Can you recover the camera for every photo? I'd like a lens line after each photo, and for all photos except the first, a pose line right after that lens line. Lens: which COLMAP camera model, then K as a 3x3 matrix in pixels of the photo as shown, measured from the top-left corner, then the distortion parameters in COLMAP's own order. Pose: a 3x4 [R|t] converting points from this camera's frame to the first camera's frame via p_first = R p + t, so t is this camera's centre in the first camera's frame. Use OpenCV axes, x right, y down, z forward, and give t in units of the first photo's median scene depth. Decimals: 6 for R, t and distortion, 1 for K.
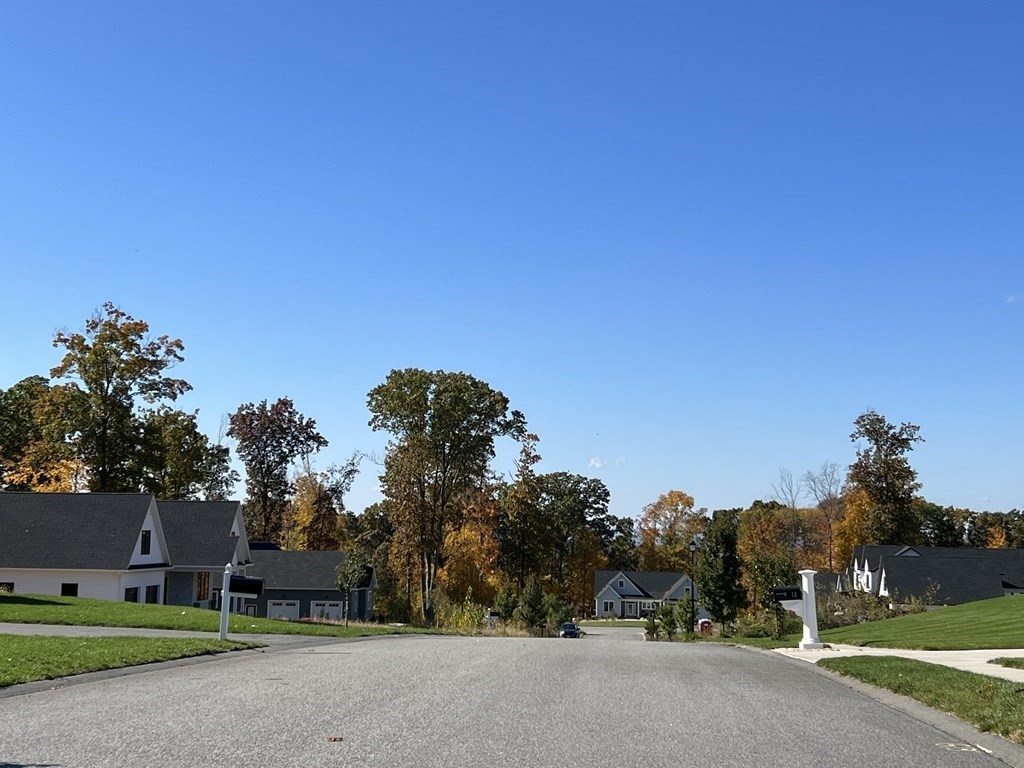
lens RADIAL K [[1554.7, 0, 512.7], [0, 1554.7, 384.0], [0, 0, 1]] dist [0.168230, 0.000000]
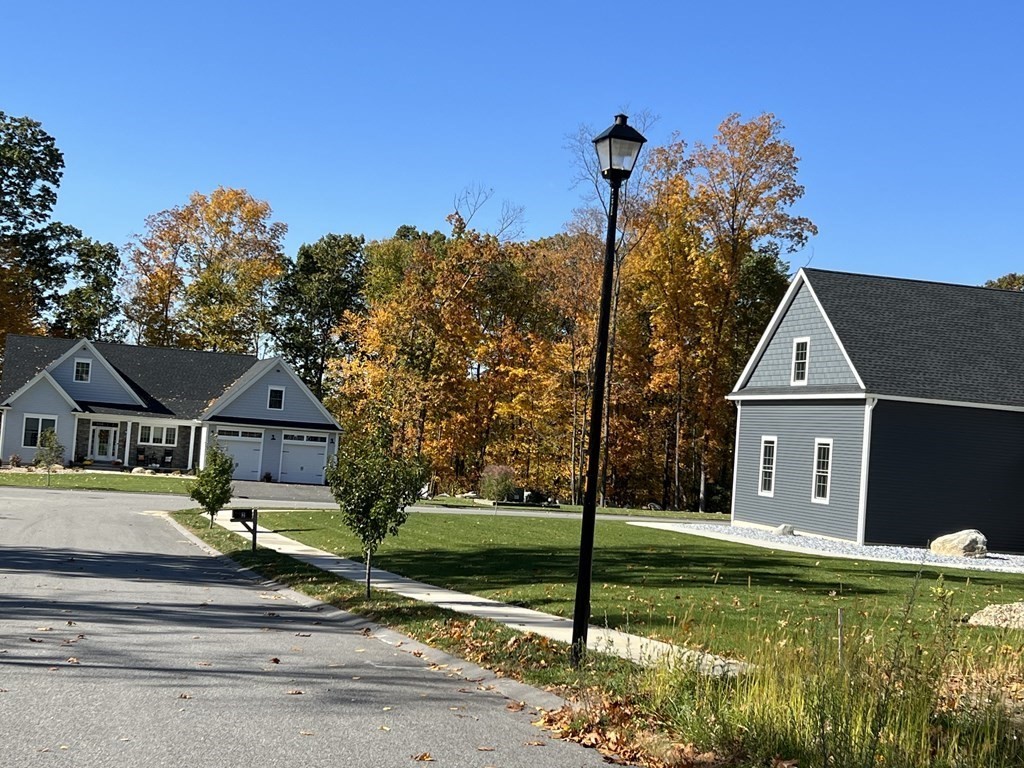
lens RADIAL K [[1554.7, 0, 512.3], [0, 1554.7, 384.8], [0, 0, 1]] dist [0.168230, 0.000000]
pose [[0.942535, 0.054308, 0.329665, 0.040737], [-0.078469, 0.995084, 0.060421, 0.094025], [-0.324763, -0.082817, 0.942163, 0.583941]]
